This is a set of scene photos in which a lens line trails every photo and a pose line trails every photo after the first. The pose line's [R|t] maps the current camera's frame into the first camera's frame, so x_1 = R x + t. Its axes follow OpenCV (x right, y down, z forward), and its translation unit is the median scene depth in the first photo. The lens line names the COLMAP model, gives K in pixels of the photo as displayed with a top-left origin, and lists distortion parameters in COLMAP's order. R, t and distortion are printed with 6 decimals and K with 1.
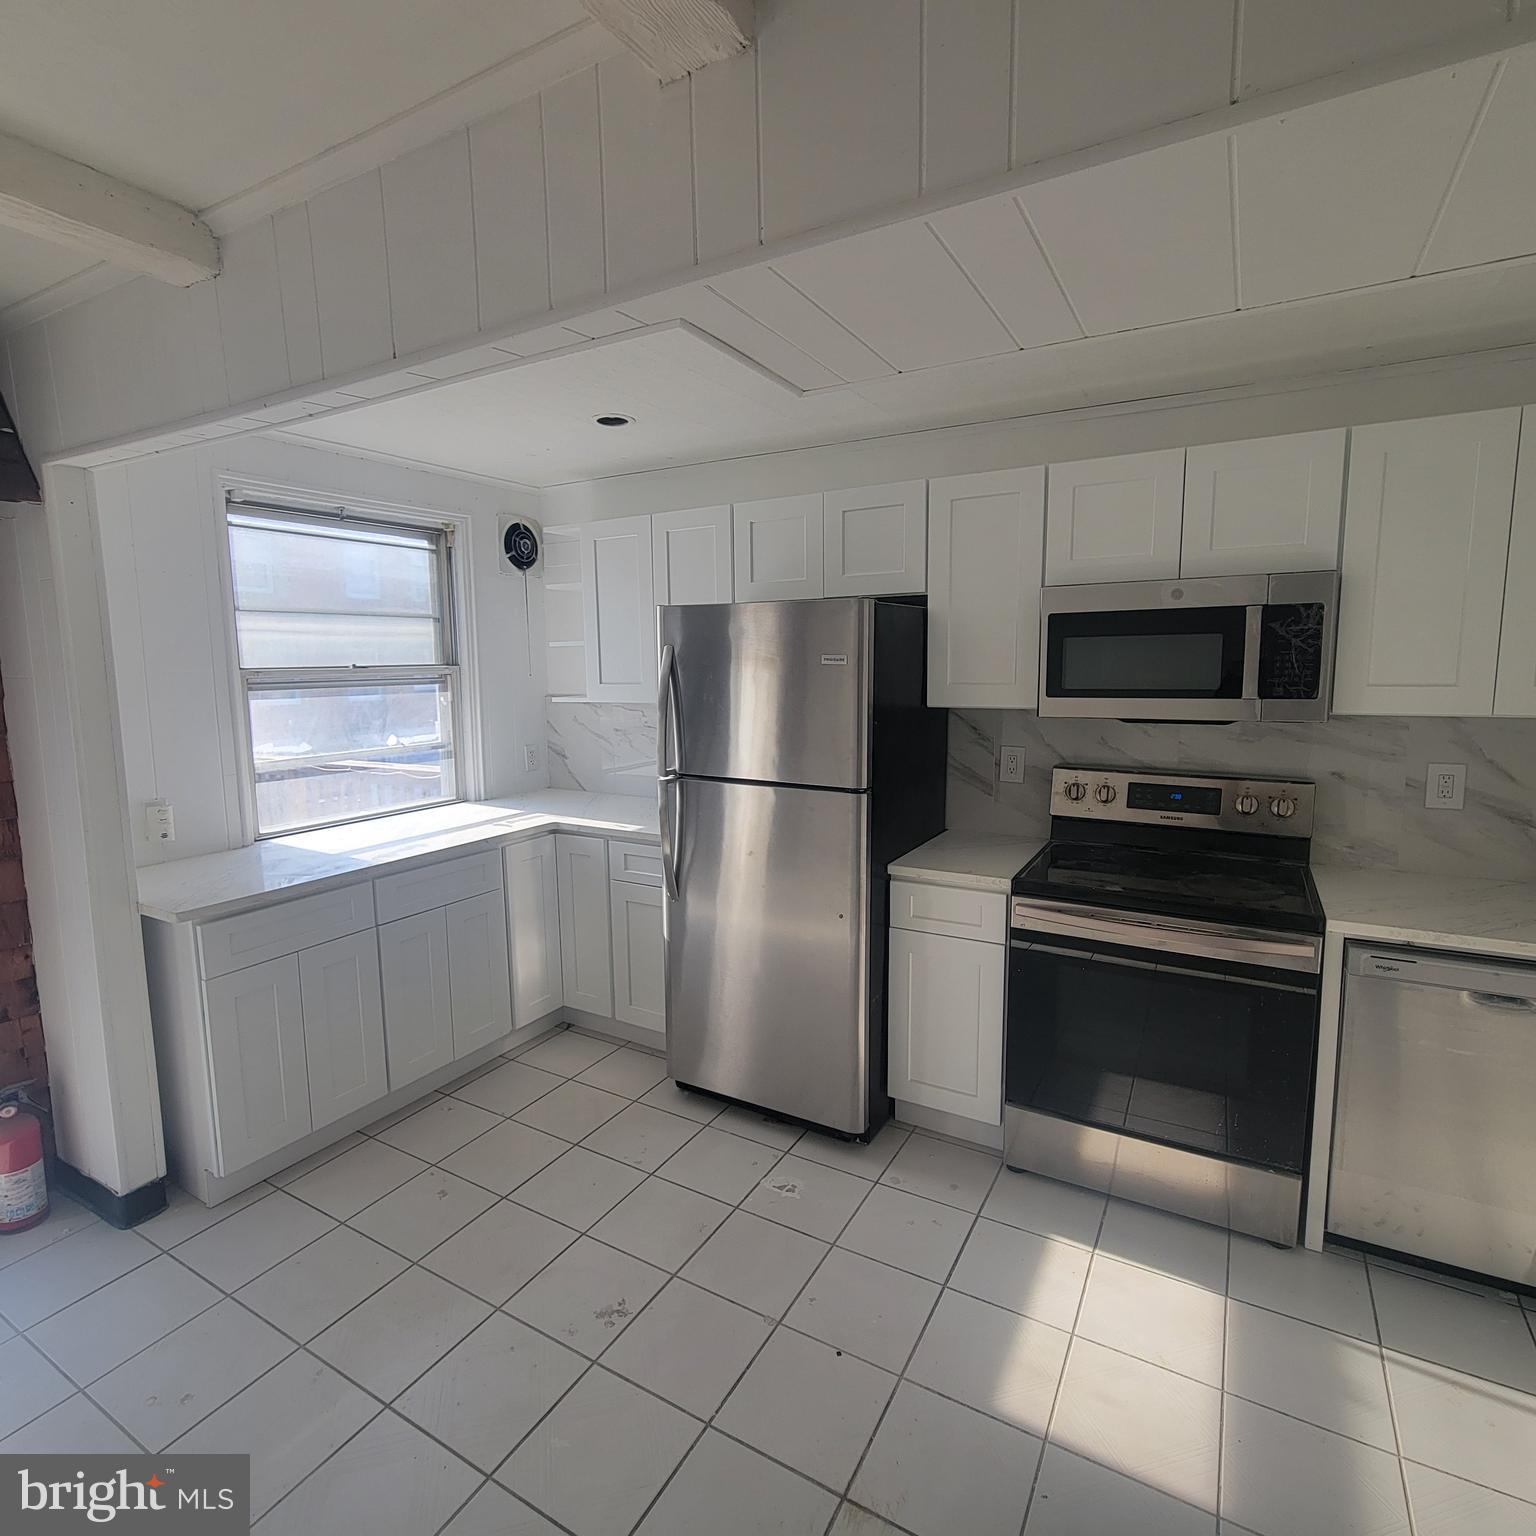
lens RADIAL K [[834.7, 0, 754.5], [0, 834.7, 762.9], [0, 0, 1]] dist [-0.001429, 0.000017]
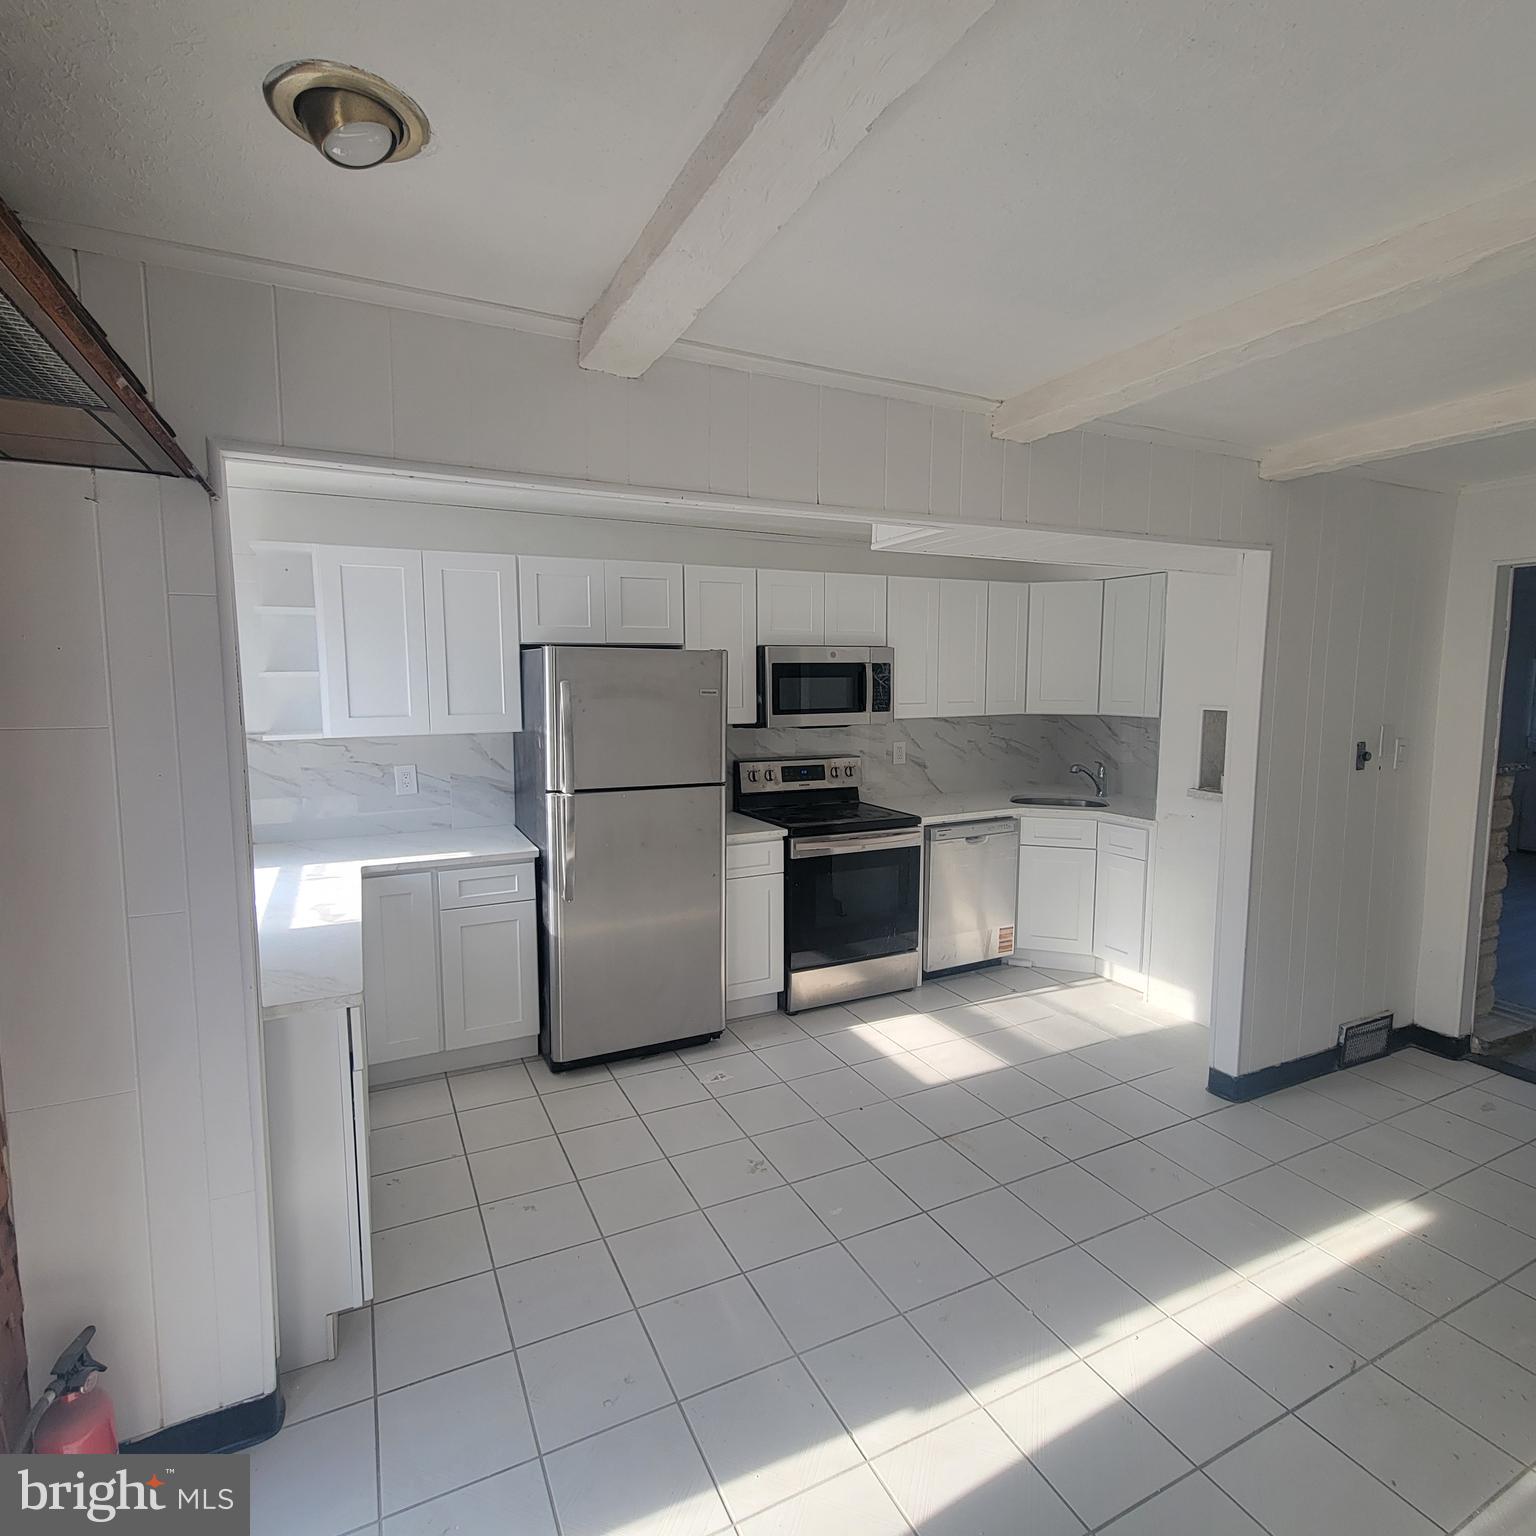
lens RADIAL K [[834.7, 0, 754.5], [0, 834.7, 762.9], [0, 0, 1]] dist [-0.001429, 0.000017]
pose [[0.555929, -0.075850, 0.827762, -1.045066], [0.100983, 0.994615, 0.023319, -0.030247], [-0.825073, 0.070626, 0.560595, 0.150219]]
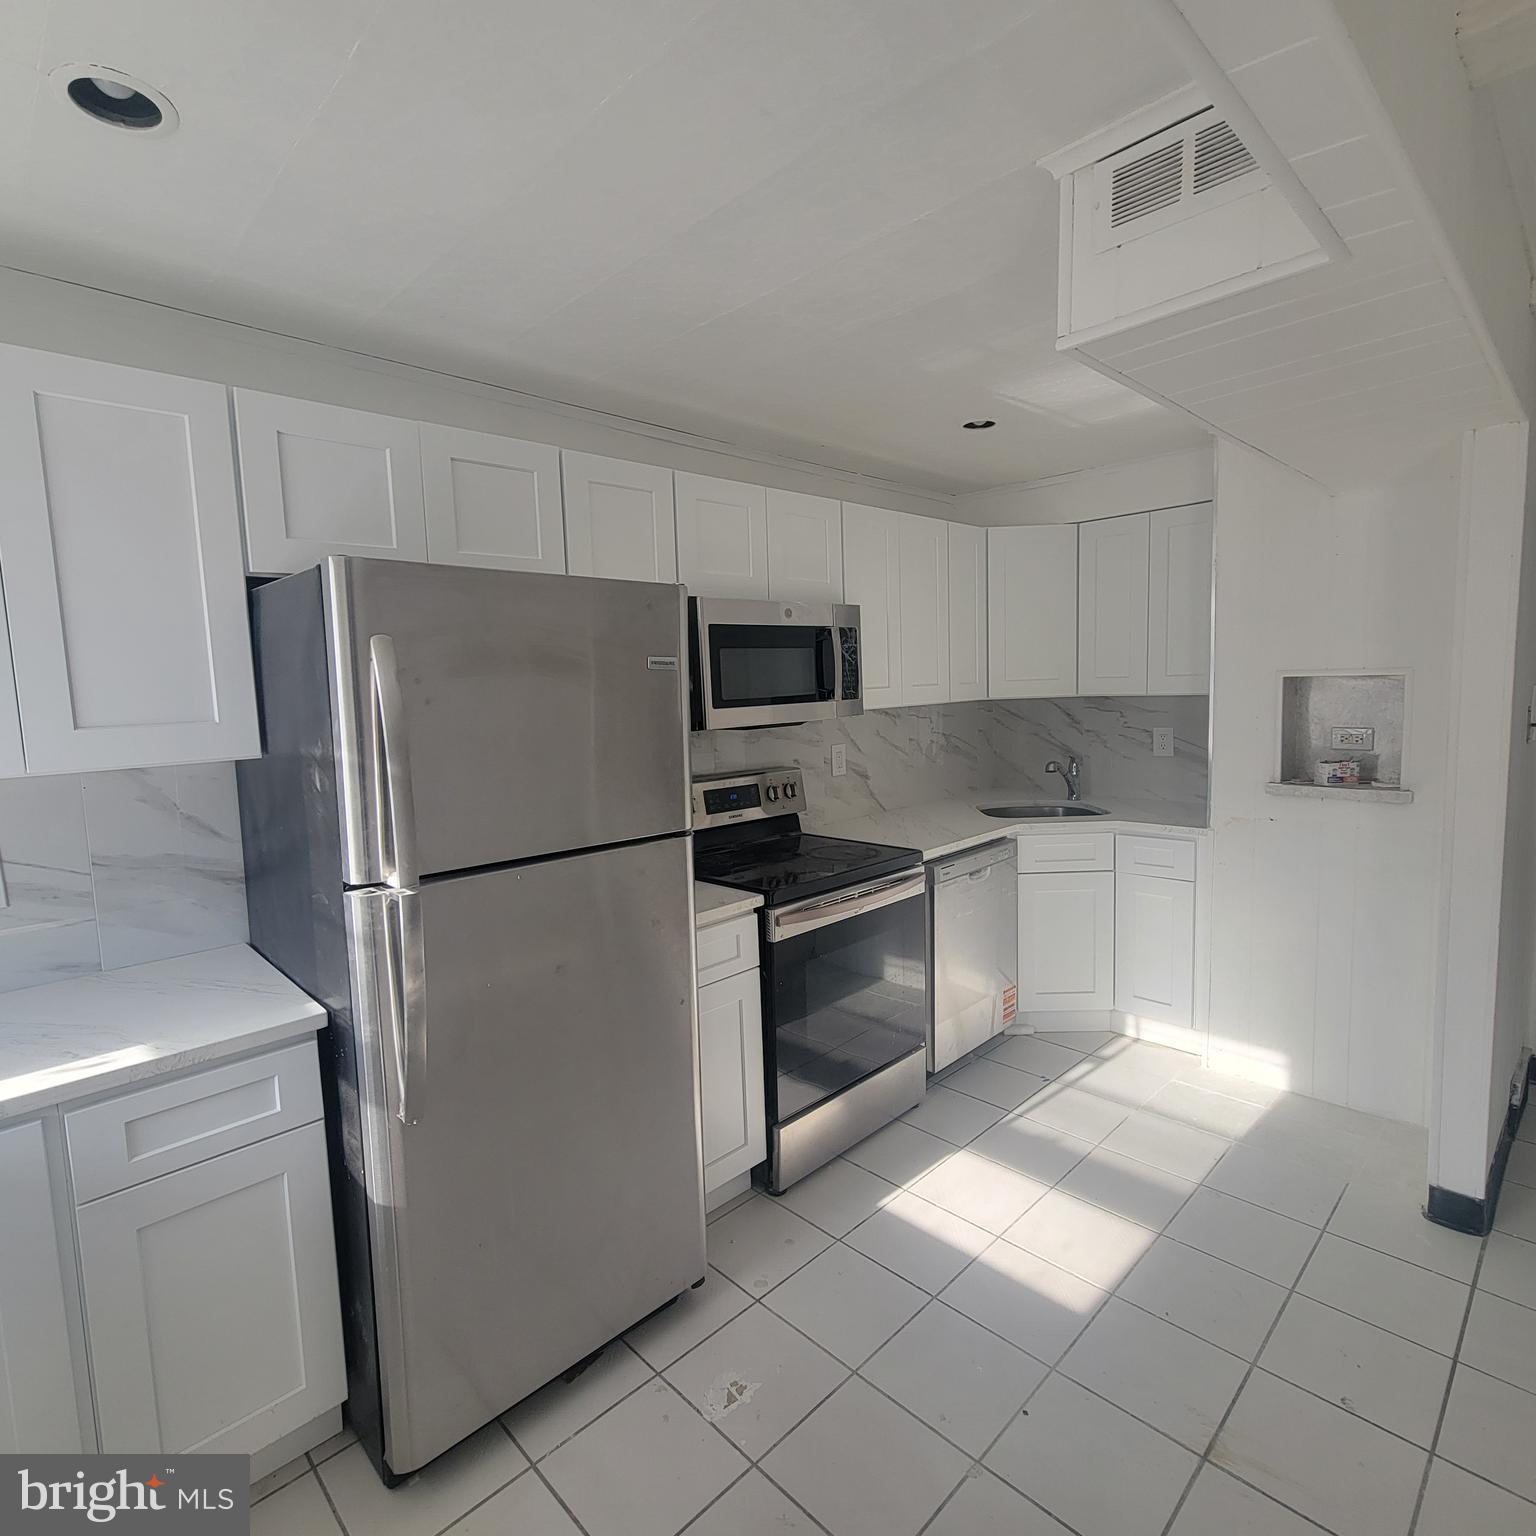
lens RADIAL K [[834.7, 0, 754.5], [0, 834.7, 762.9], [0, 0, 1]] dist [-0.001429, 0.000017]
pose [[0.269661, -0.088205, 0.958907, -0.608753], [0.152420, 0.987152, 0.047940, -0.058718], [-0.950816, 0.133229, 0.279641, 0.725341]]
